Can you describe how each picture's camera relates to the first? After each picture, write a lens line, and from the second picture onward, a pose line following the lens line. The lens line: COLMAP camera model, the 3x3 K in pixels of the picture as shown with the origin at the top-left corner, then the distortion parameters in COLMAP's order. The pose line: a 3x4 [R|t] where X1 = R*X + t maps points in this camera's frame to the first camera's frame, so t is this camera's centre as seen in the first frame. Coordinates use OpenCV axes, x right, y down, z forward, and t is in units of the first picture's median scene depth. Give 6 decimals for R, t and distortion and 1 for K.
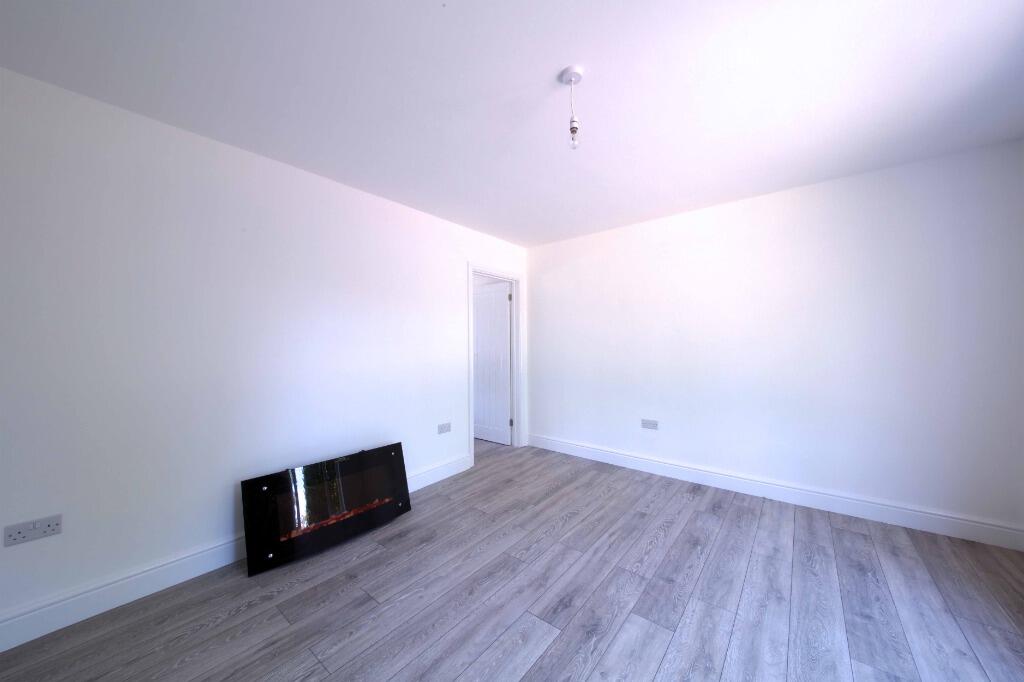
lens RADIAL K [[358.1, 0, 512.0], [0, 358.1, 341.0], [0, 0, 1]] dist [0.048028, -0.014920]
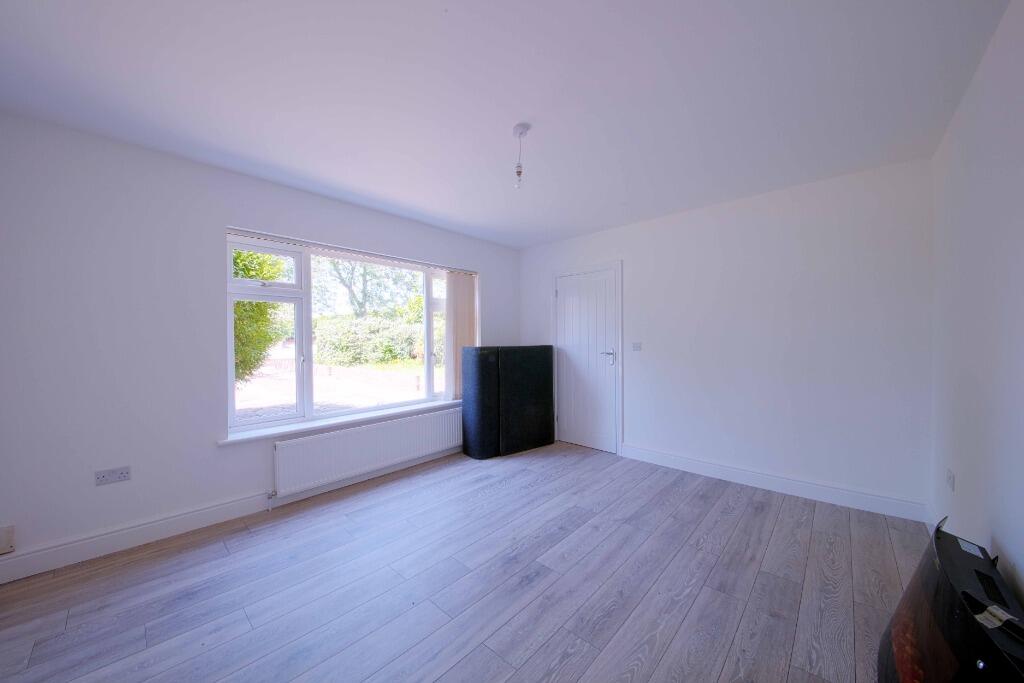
lens RADIAL K [[371.9, 0, 512.0], [0, 371.9, 341.5], [0, 0, 1]] dist [0.025695, -0.017206]
pose [[-0.998058, 0.014515, 0.060580, 0.087412], [0.014172, 0.999881, -0.006078, 0.016356], [-0.060661, -0.005207, -0.998145, 1.643977]]
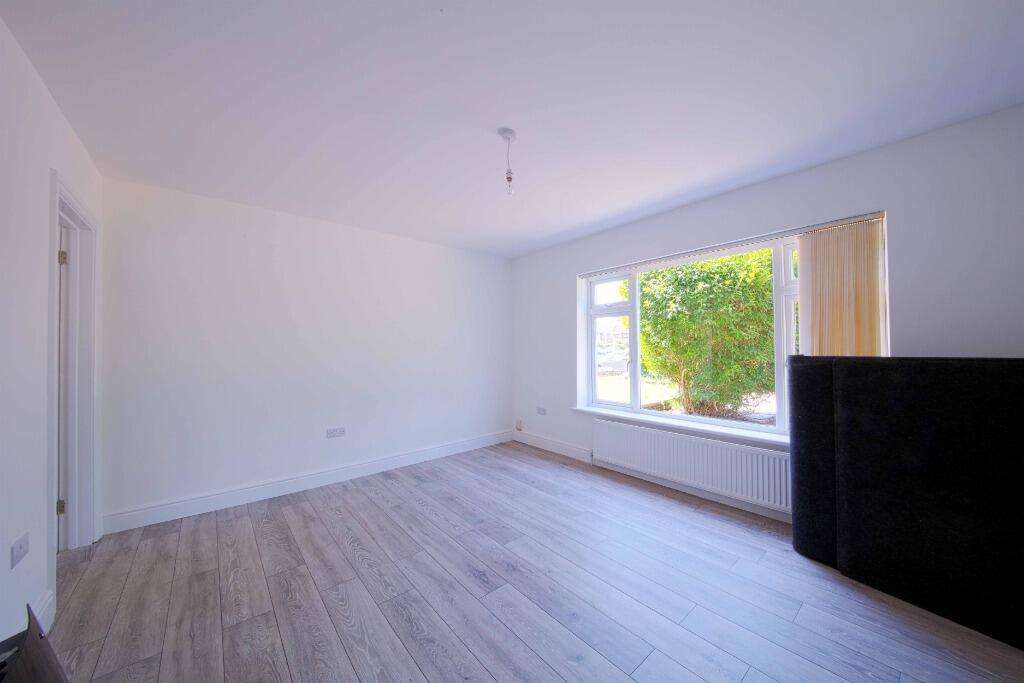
lens RADIAL K [[358.1, 0, 512.0], [0, 358.1, 341.5], [0, 0, 1]] dist [0.048028, -0.014920]
pose [[0.201366, 0.025153, 0.979193, -0.751682], [-0.000493, 0.999673, -0.025577, 0.015647], [-0.979516, 0.004668, 0.201313, 0.522604]]
